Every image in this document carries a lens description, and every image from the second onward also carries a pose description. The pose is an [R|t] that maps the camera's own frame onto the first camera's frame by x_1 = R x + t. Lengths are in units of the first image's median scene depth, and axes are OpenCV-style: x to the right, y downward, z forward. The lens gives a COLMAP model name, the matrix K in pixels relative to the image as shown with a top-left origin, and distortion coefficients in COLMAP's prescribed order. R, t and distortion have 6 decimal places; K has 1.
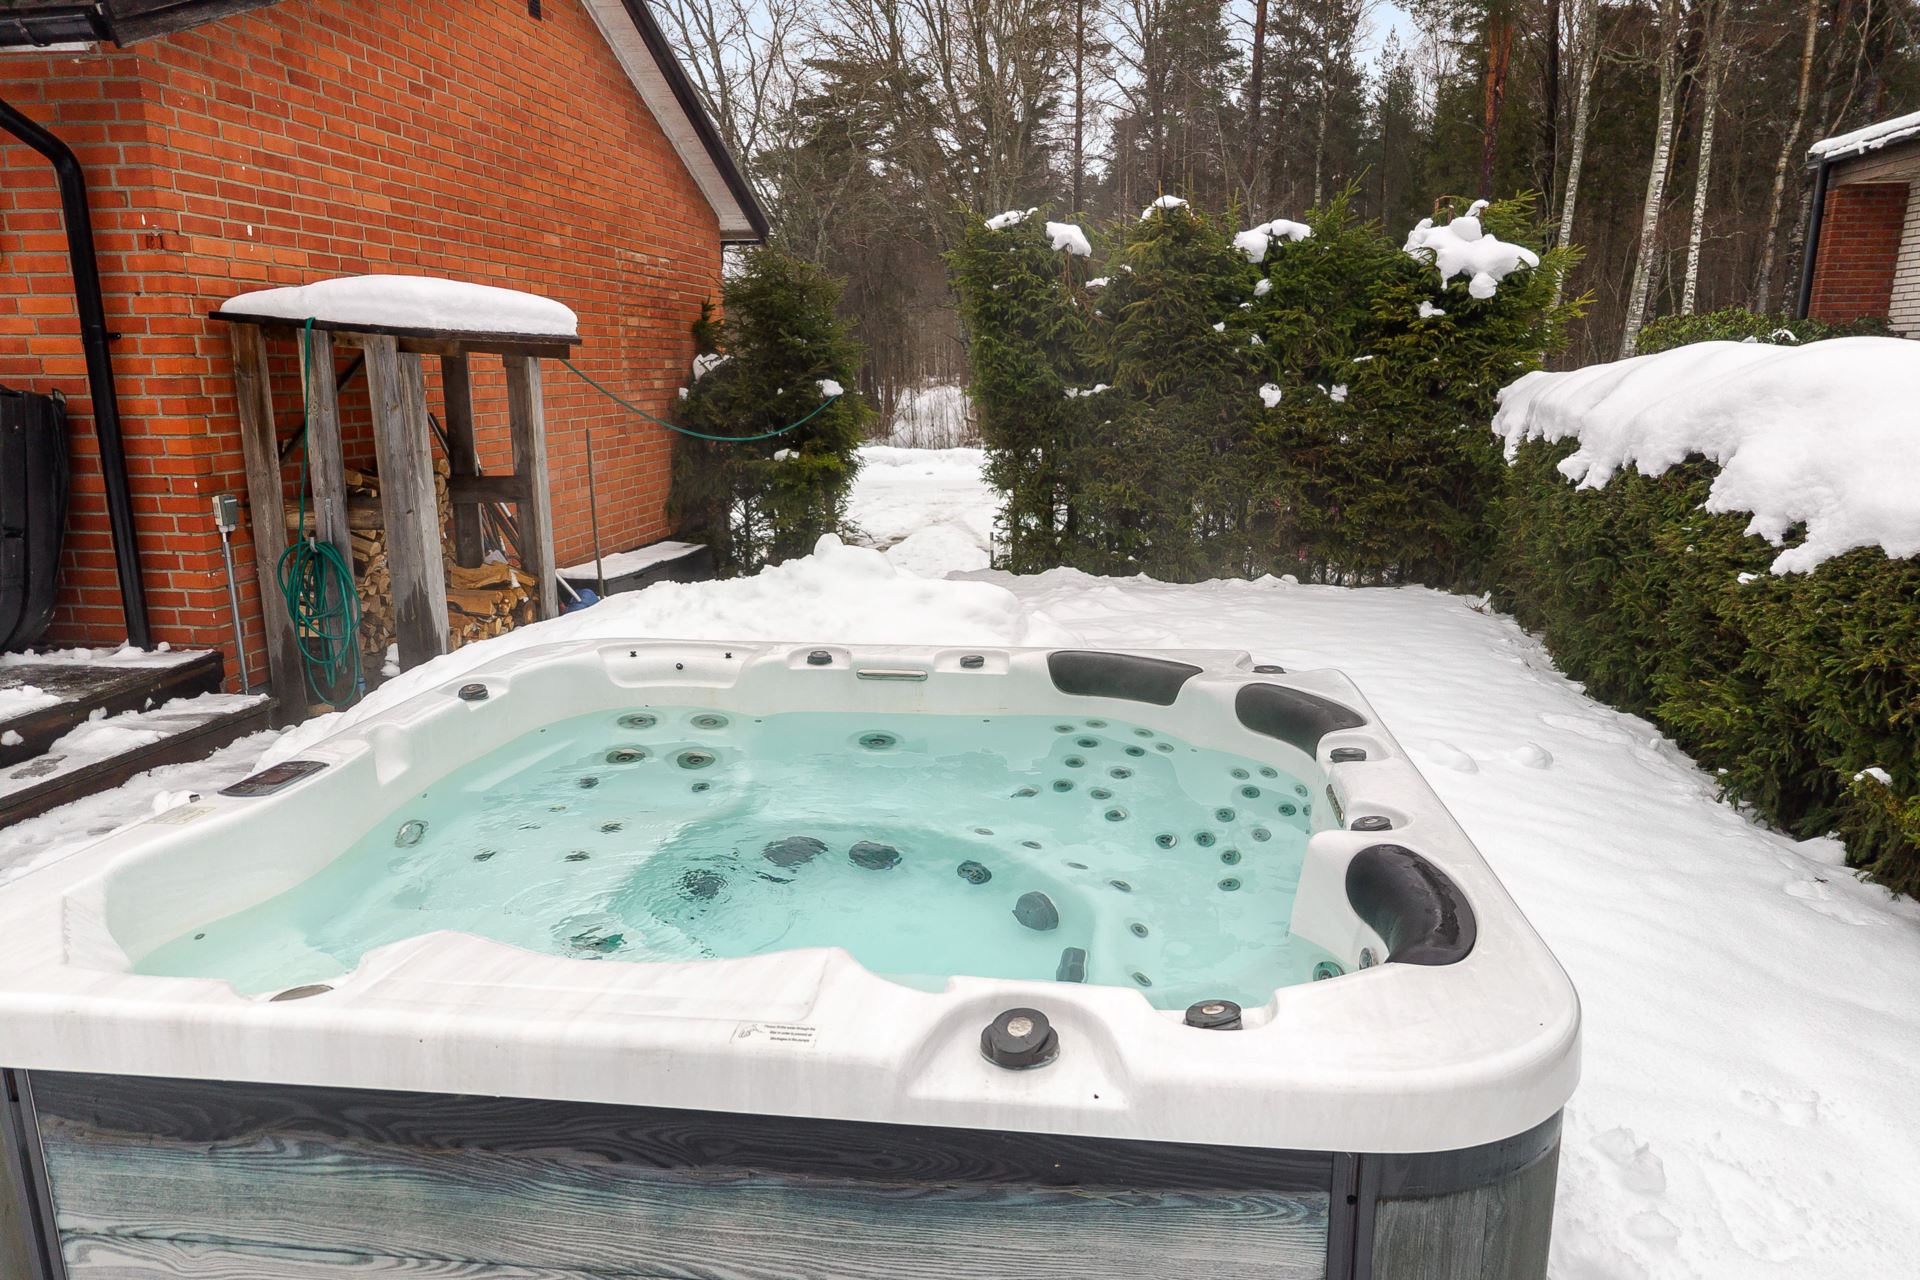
lens RADIAL K [[1272.6, 0, 966.9], [0, 1272.6, 666.1], [0, 0, 1]] dist [0.003887, 0.002151]
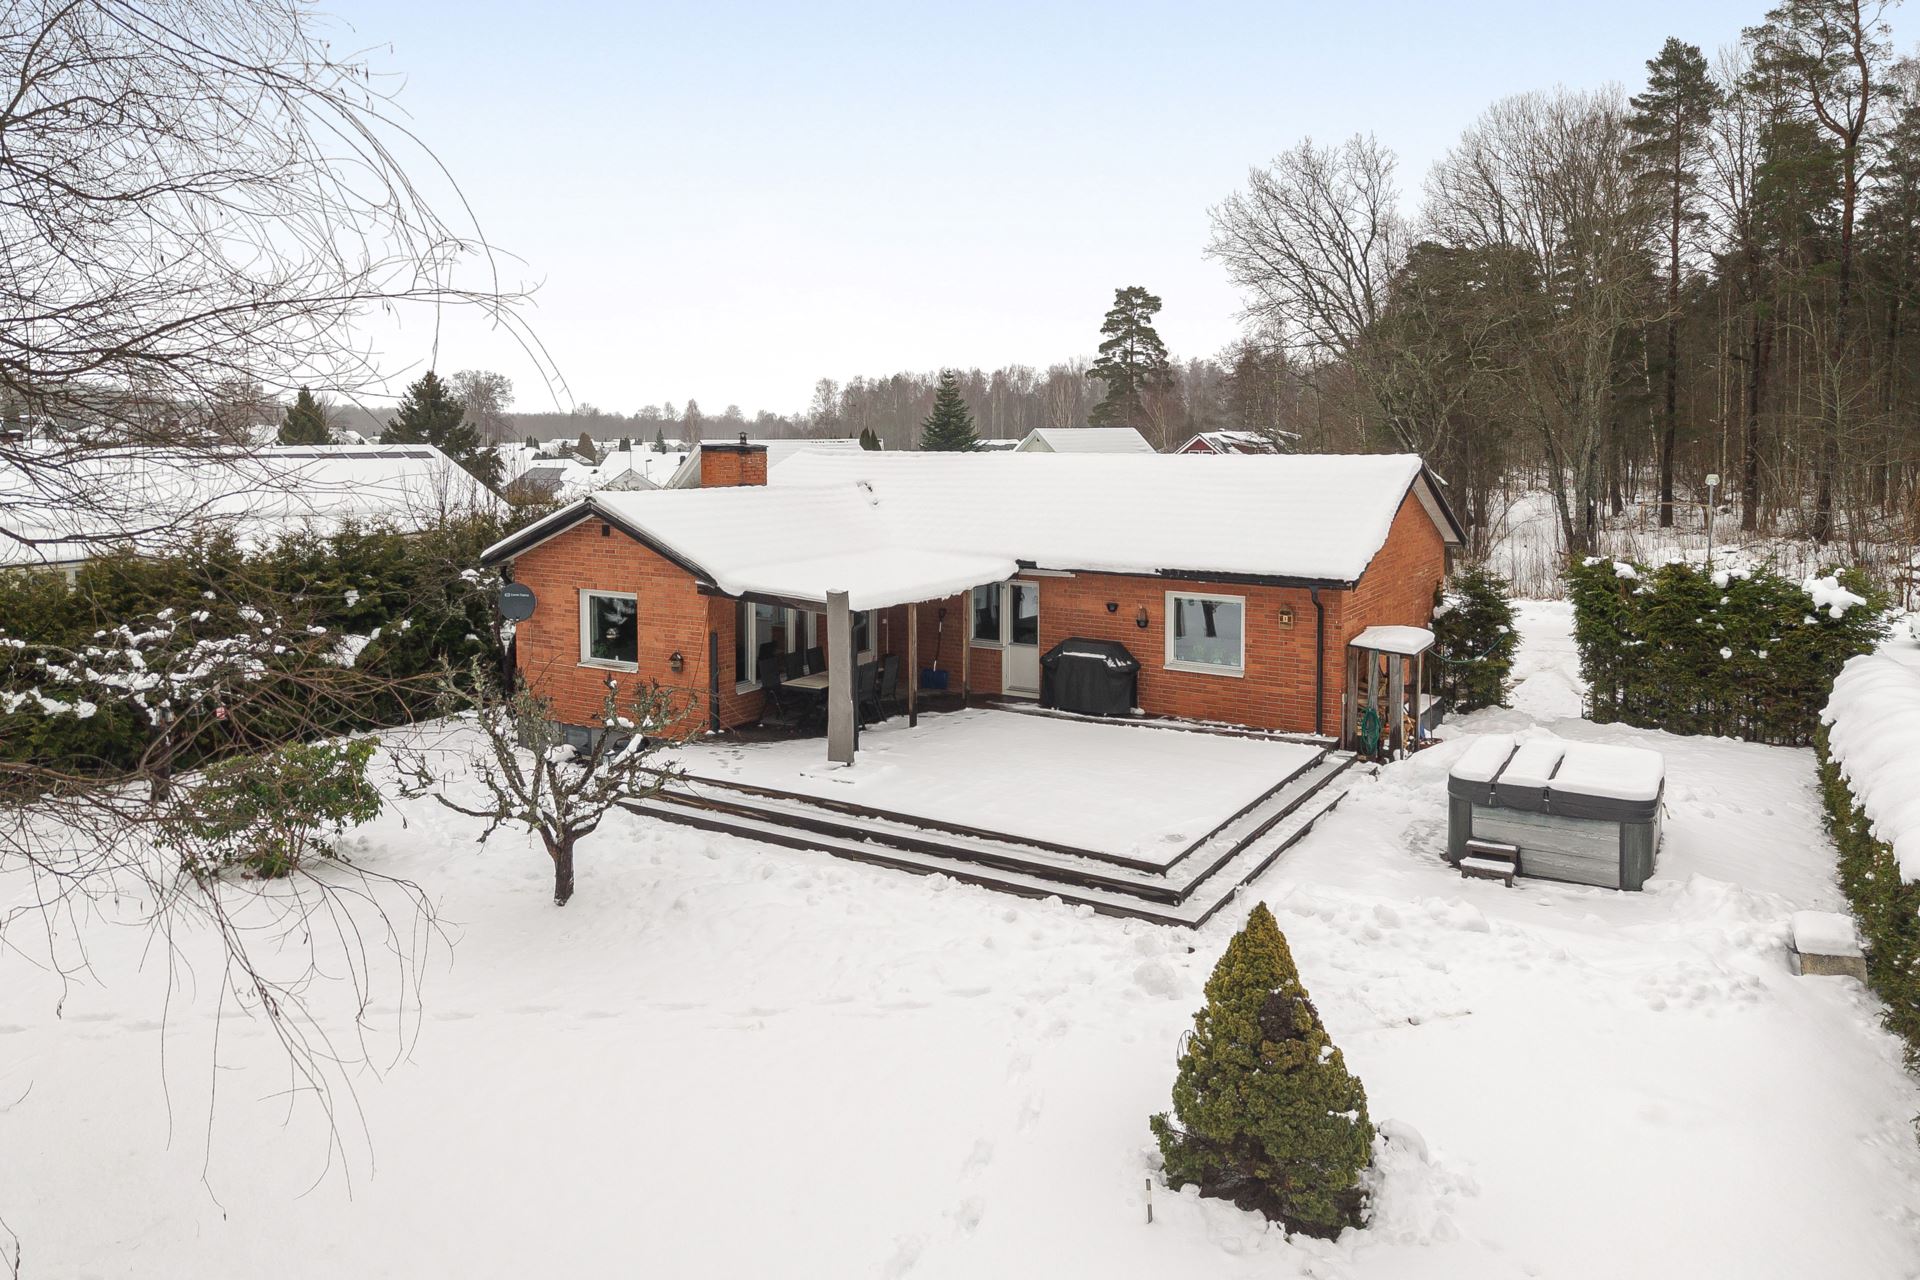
lens RADIAL K [[1259.7, 0, 958.0], [0, 1259.7, 507.5], [0, 0, 1]] dist [-0.019025, -0.000769]
pose [[0.903050, 0.024744, -0.428823, -0.035676], [-0.099897, 0.983063, -0.153645, 0.001142], [0.417758, 0.181587, 0.890227, -1.485548]]
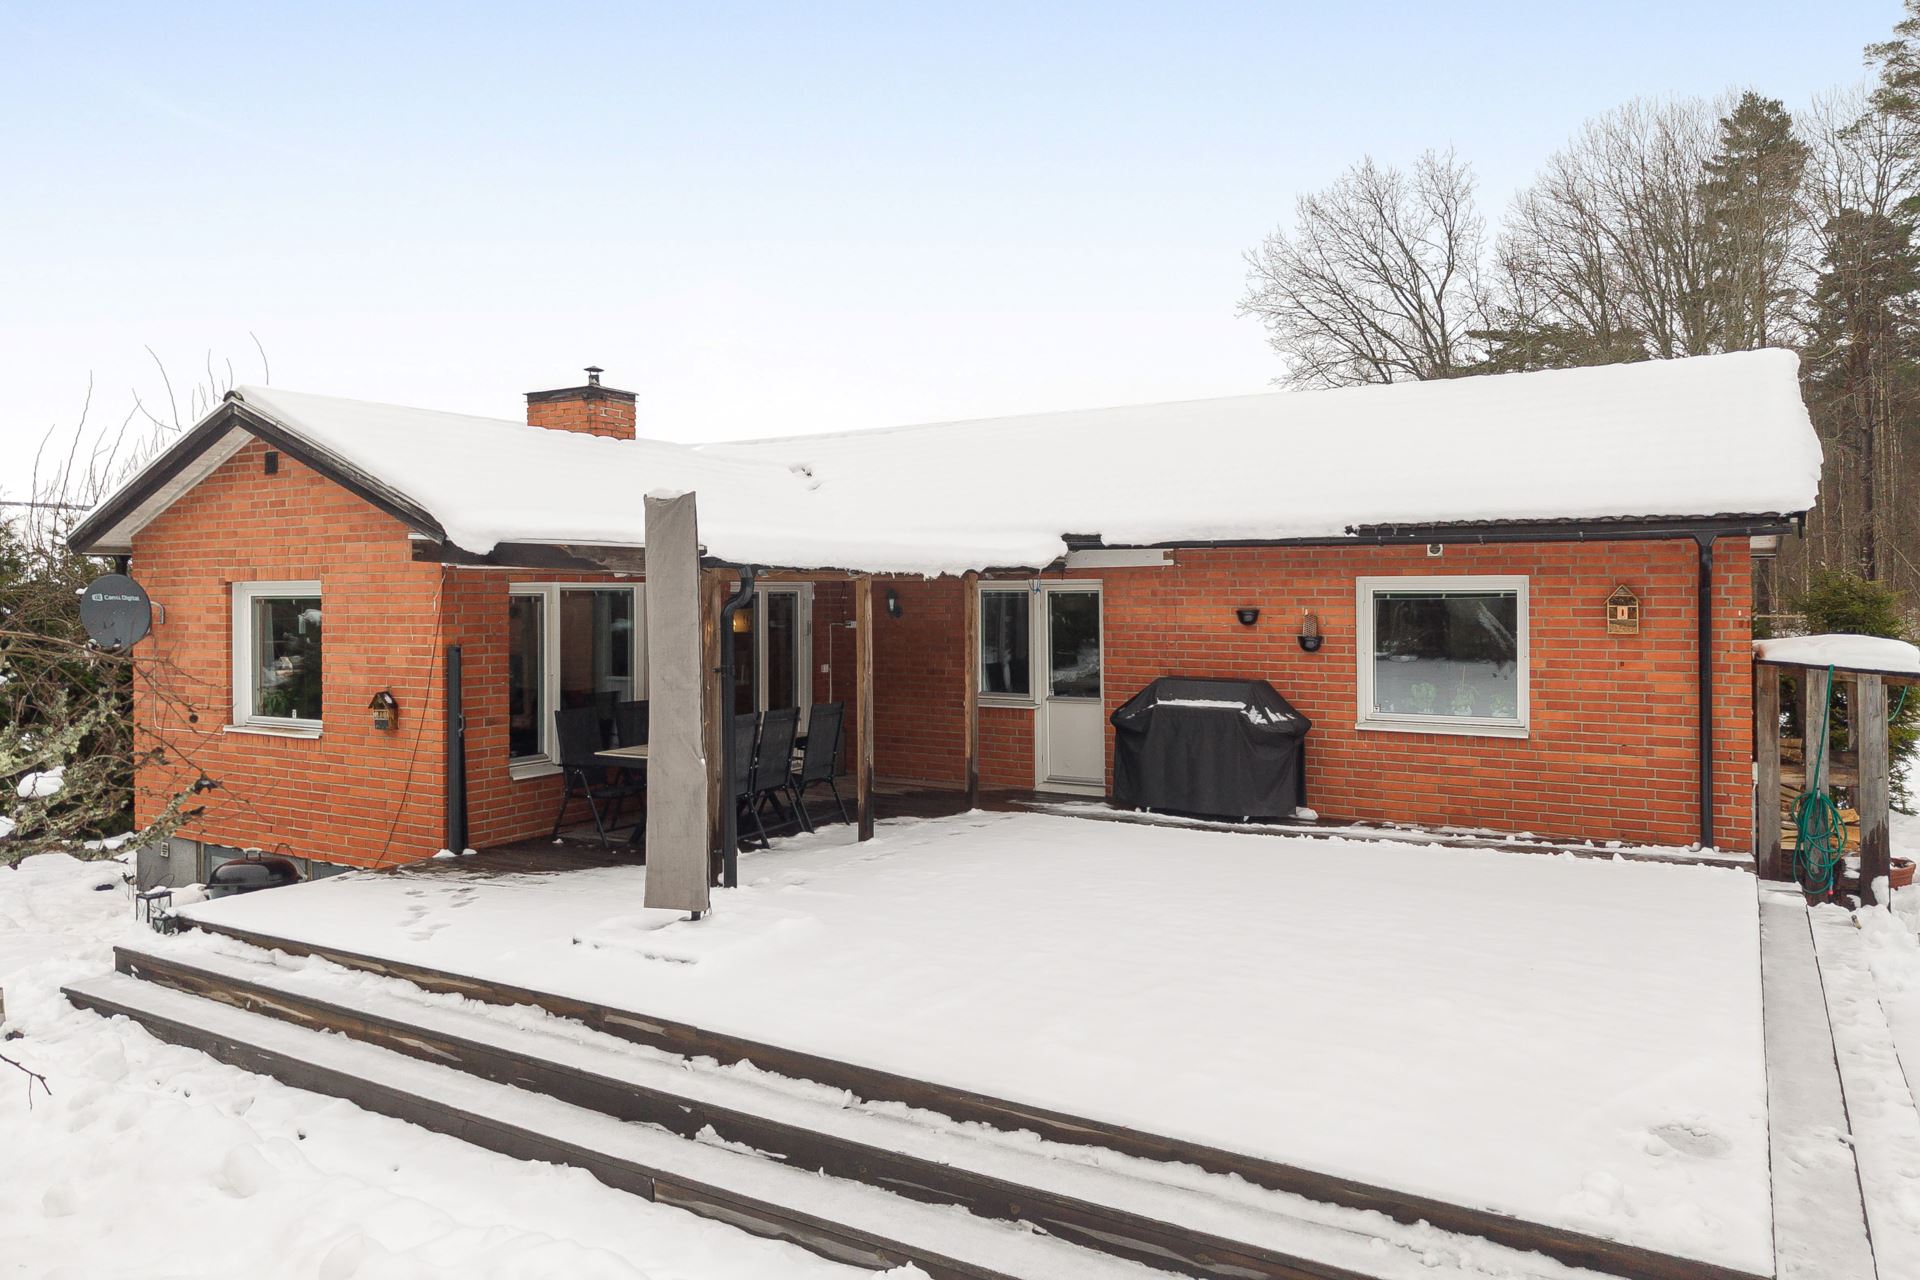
lens RADIAL K [[1285.3, 0, 959.1], [0, 1285.3, 605.9], [0, 0, 1]] dist [-0.029464, 0.002704]
pose [[0.908498, 0.001864, -0.417885, -0.468962], [-0.094044, 0.975251, -0.200105, 0.058034], [0.407170, 0.221094, 0.886189, -0.561335]]
